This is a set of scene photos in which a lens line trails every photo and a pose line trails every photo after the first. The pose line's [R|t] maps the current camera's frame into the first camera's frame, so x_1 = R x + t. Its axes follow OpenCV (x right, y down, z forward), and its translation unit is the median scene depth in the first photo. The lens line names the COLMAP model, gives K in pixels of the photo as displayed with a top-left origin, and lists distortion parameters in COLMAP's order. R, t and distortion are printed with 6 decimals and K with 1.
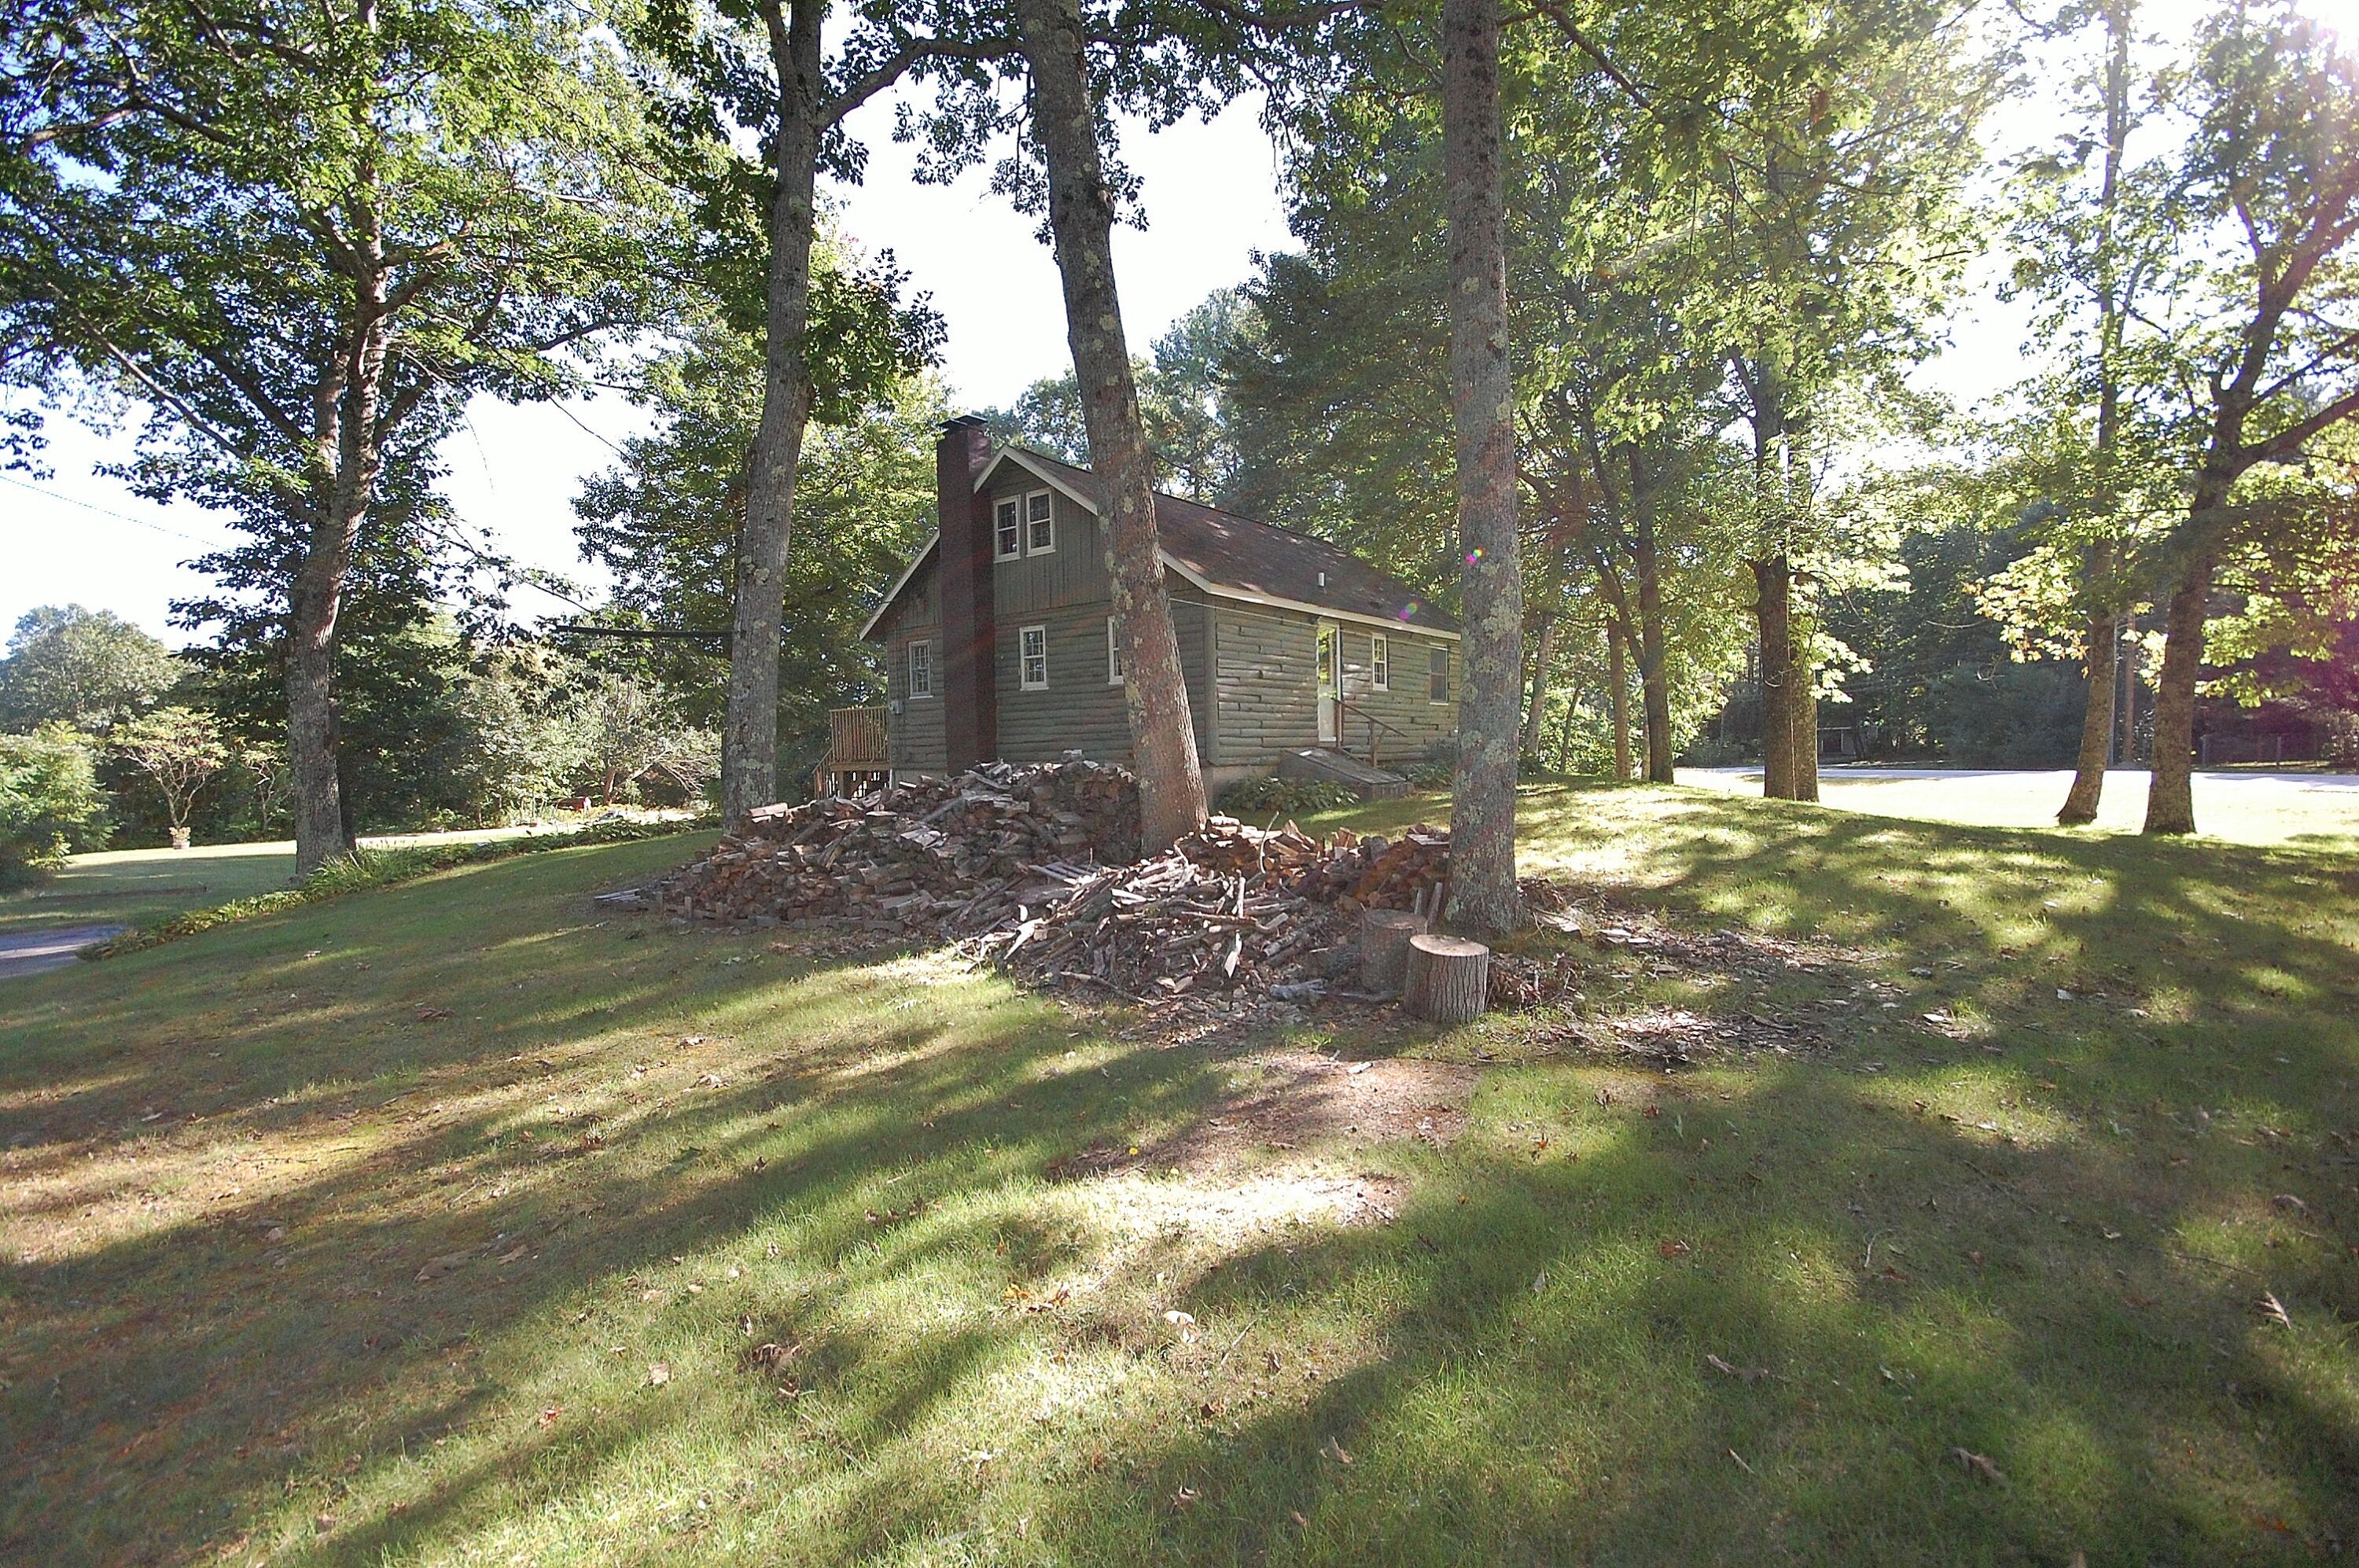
lens RADIAL K [[1027.1, 0, 1179.5], [0, 1027.1, 784.0], [0, 0, 1]] dist [0.002113, 0.000523]
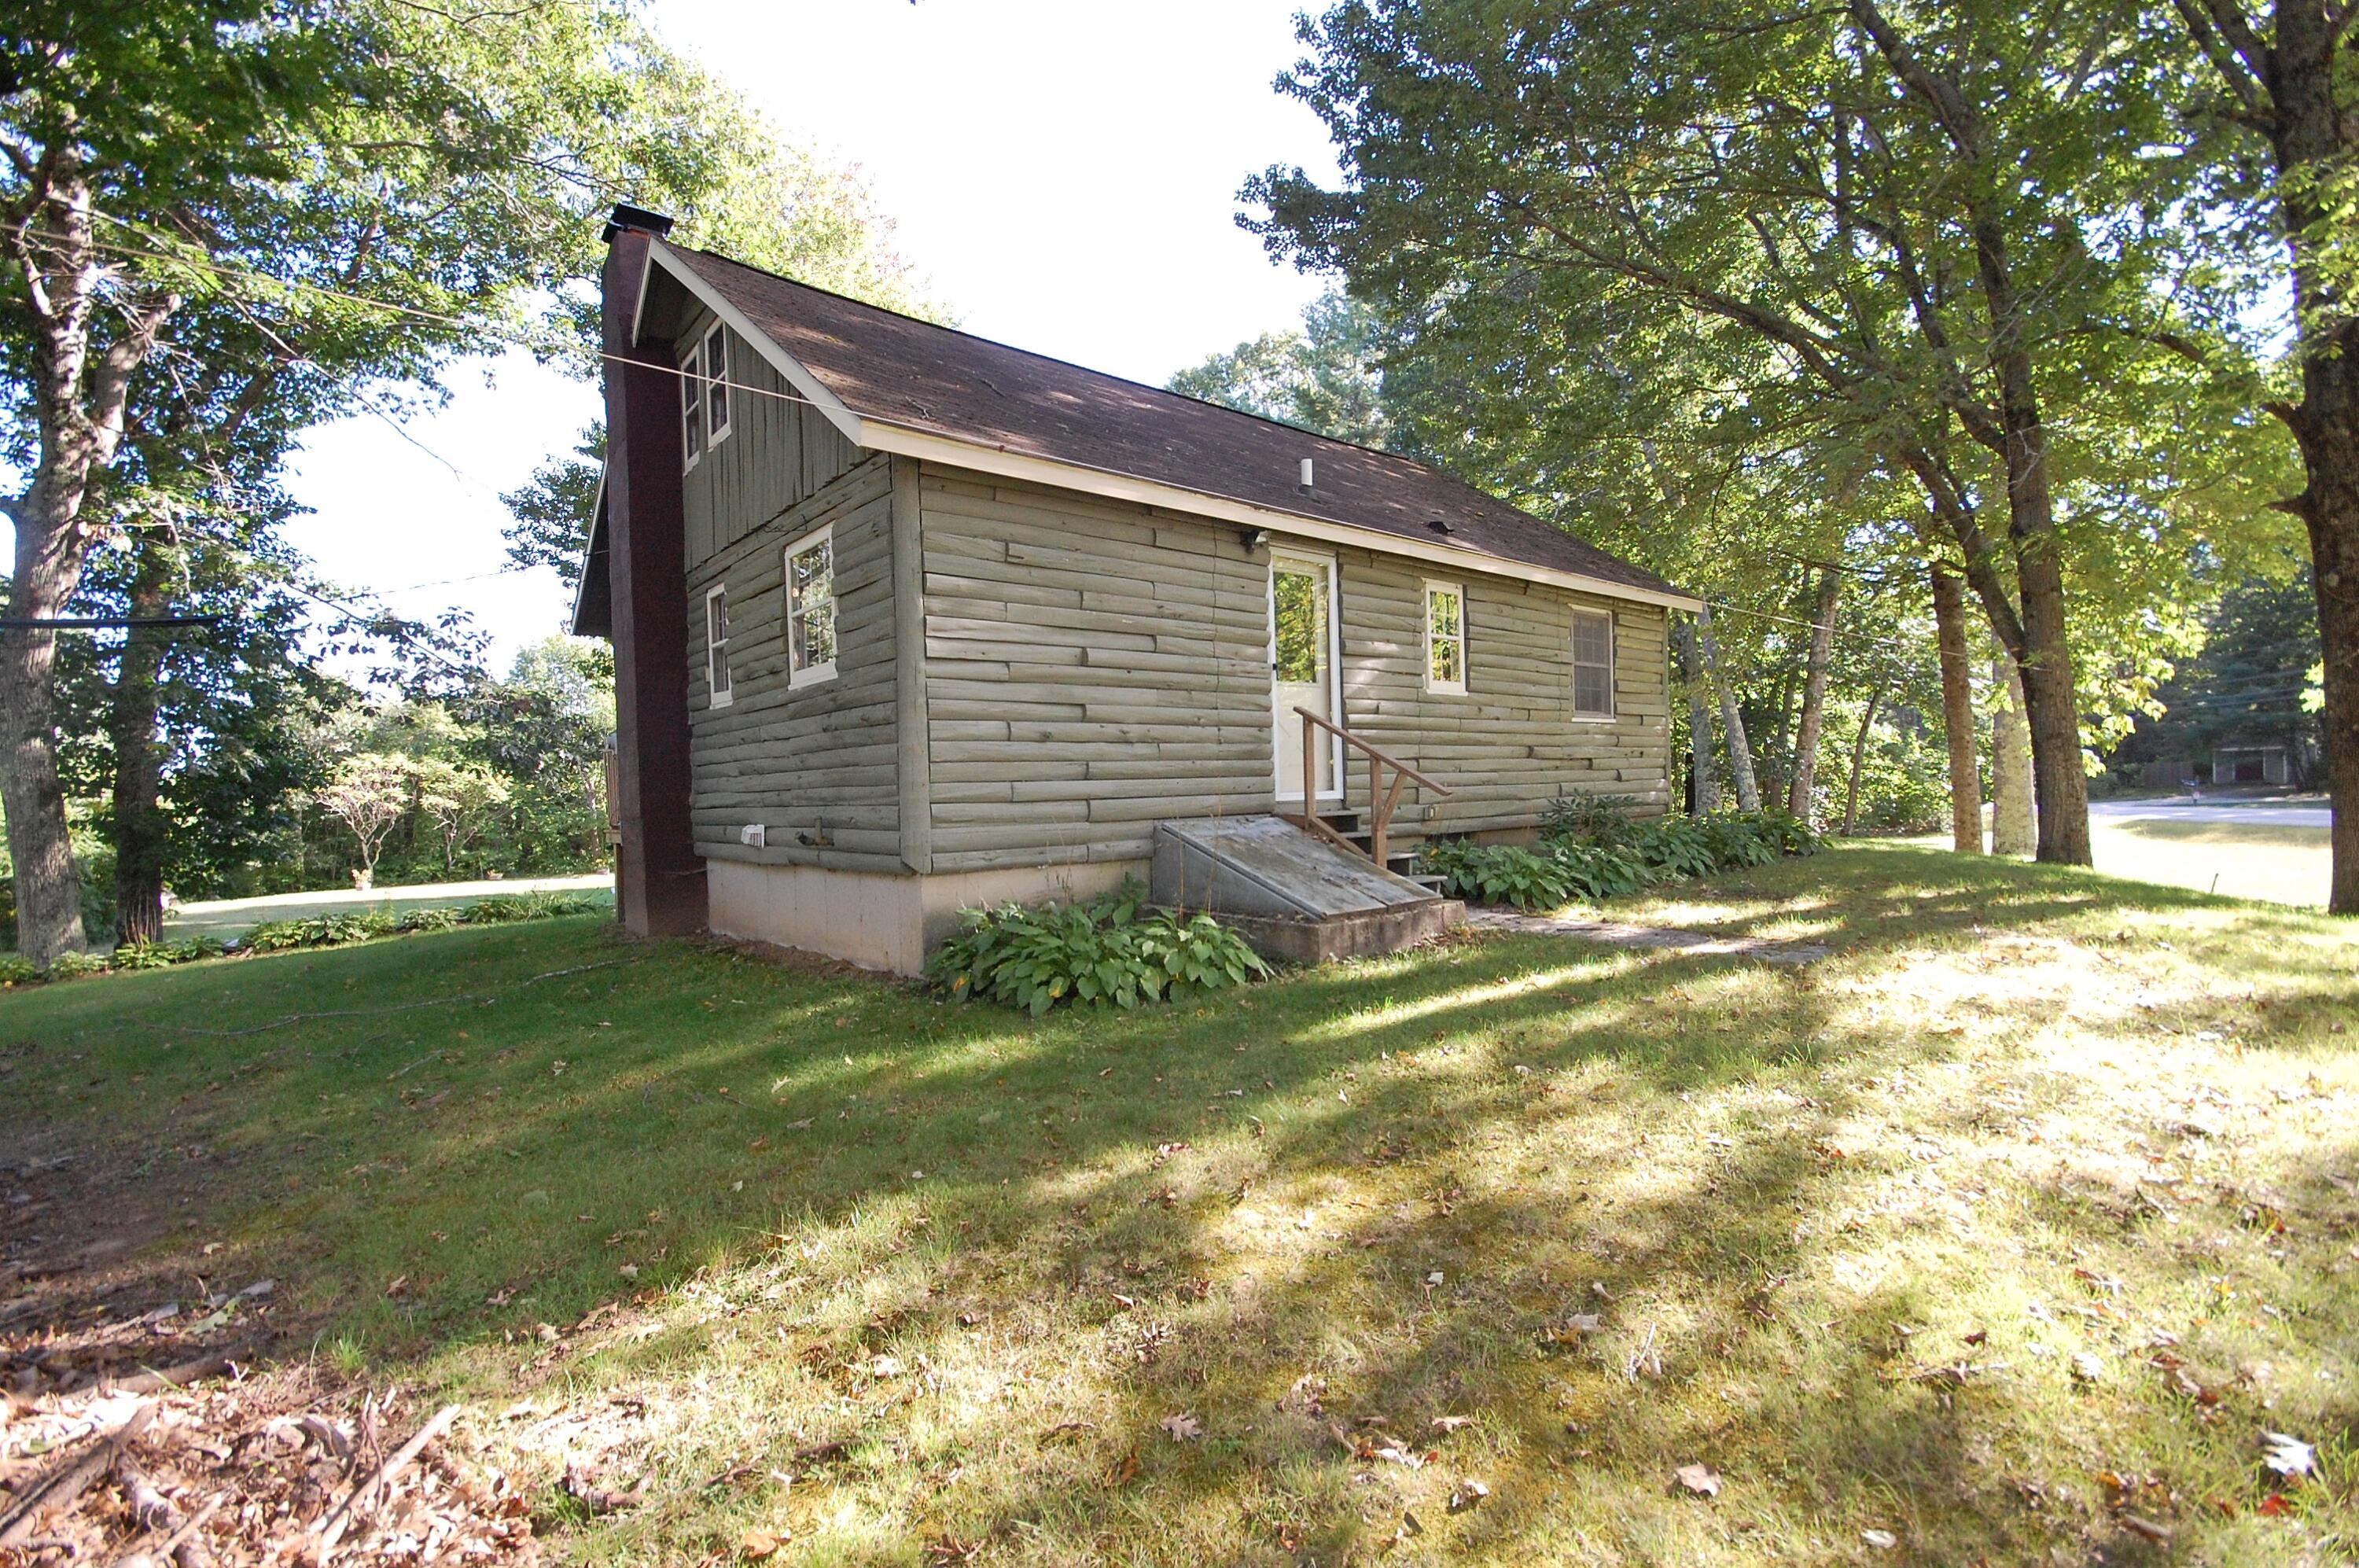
lens RADIAL K [[1011.3, 0, 1179.0], [0, 1011.3, 794.3], [0, 0, 1]] dist [-0.001127, -0.000774]
pose [[0.974128, -0.005540, -0.225931, 0.072588], [0.001014, 0.999797, -0.020142, -0.013266], [0.225996, 0.019391, 0.973935, 0.200657]]
